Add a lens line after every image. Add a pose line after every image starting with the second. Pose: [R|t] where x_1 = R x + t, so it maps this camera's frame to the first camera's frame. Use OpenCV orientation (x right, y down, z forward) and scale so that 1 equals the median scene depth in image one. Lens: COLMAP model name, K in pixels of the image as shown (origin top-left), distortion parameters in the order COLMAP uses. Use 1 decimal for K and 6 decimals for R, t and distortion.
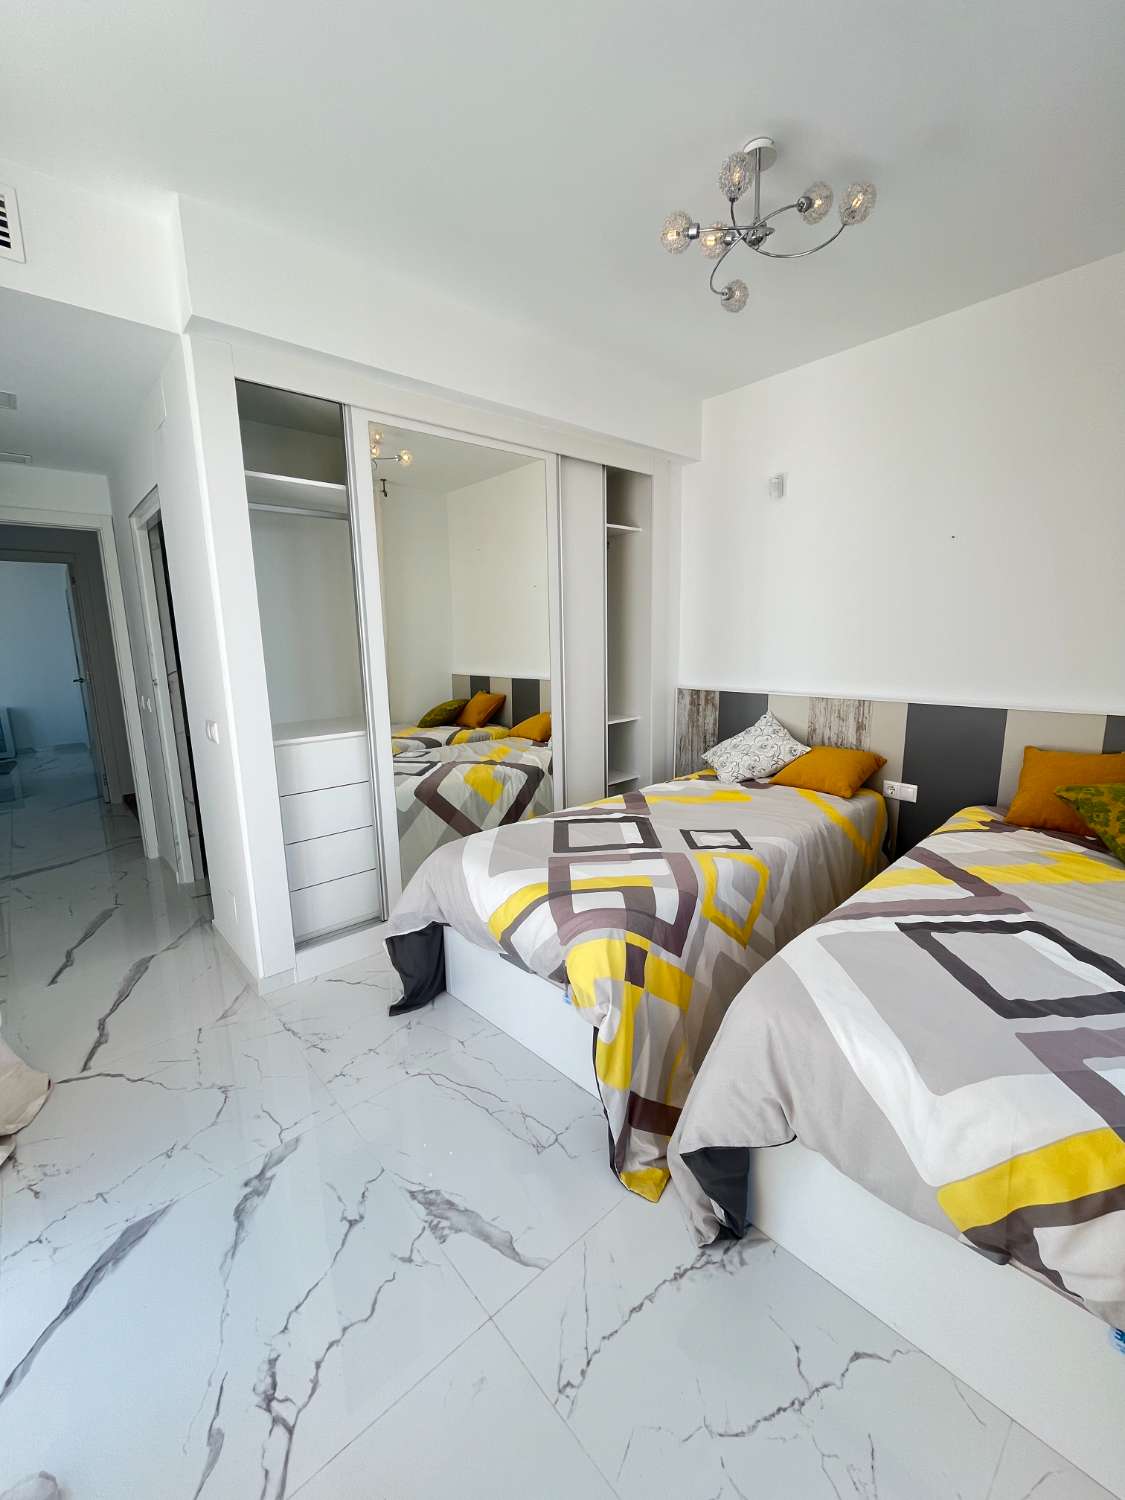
lens RADIAL K [[609.2, 0, 560.4], [0, 609.2, 750.2], [0, 0, 1]] dist [-0.004531, 0.001203]
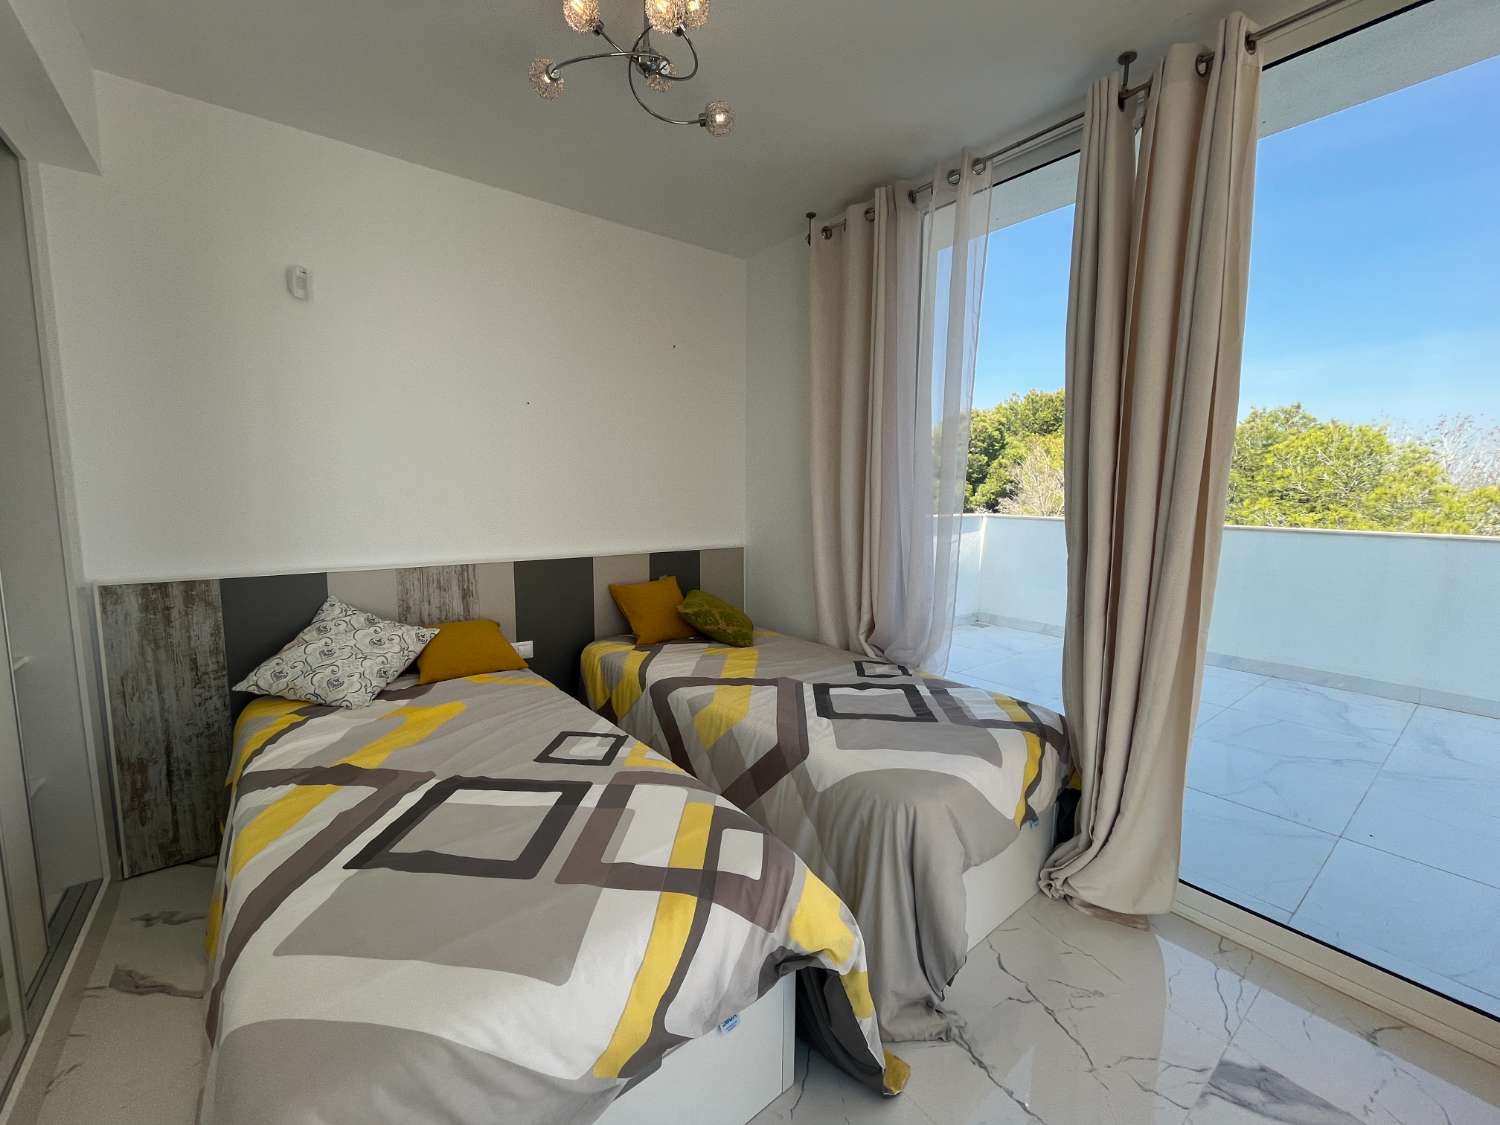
lens RADIAL K [[609.2, 0, 747.9], [0, 609.2, 562.8], [0, 0, 1]] dist [-0.004531, 0.001203]
pose [[0.063146, -0.097499, 0.993230, -0.385061], [0.169459, 0.981812, 0.085604, -0.094532], [-0.983512, 0.162906, 0.078519, 0.535097]]
